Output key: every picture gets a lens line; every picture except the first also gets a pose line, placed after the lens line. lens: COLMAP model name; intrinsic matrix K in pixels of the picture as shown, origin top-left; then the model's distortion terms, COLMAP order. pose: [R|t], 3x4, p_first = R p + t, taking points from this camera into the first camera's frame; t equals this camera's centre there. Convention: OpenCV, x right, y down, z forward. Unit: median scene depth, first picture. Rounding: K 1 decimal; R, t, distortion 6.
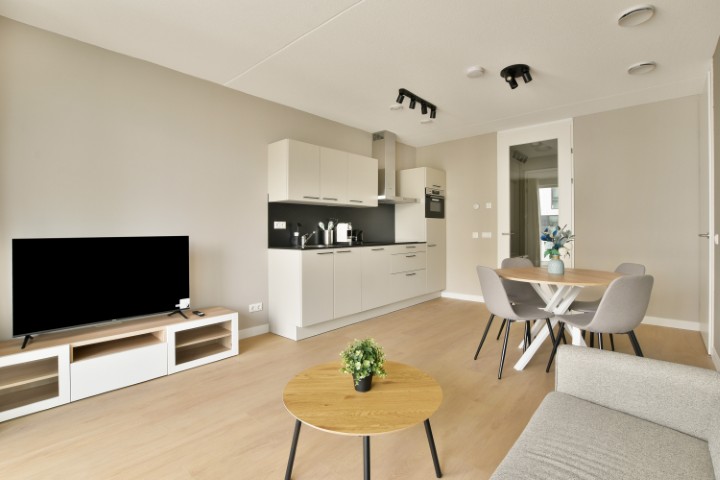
lens RADIAL K [[334.5, 0, 361.6], [0, 334.5, 239.2], [0, 0, 1]] dist [0.023723, 0.000215]
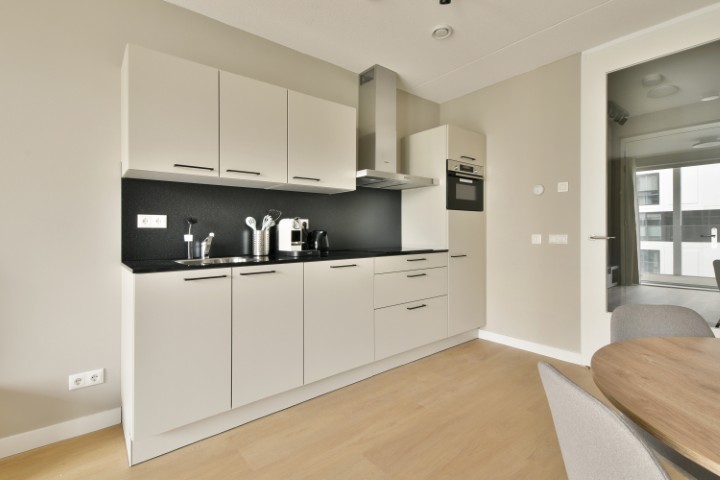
lens RADIAL K [[334.5, 0, 362.9], [0, 334.5, 237.0], [0, 0, 1]] dist [0.023723, 0.000215]
pose [[0.987909, 0.002359, -0.155019, 0.139930], [-0.003573, 0.999965, -0.007552, -0.010815], [0.154996, 0.008014, 0.987883, 0.399791]]
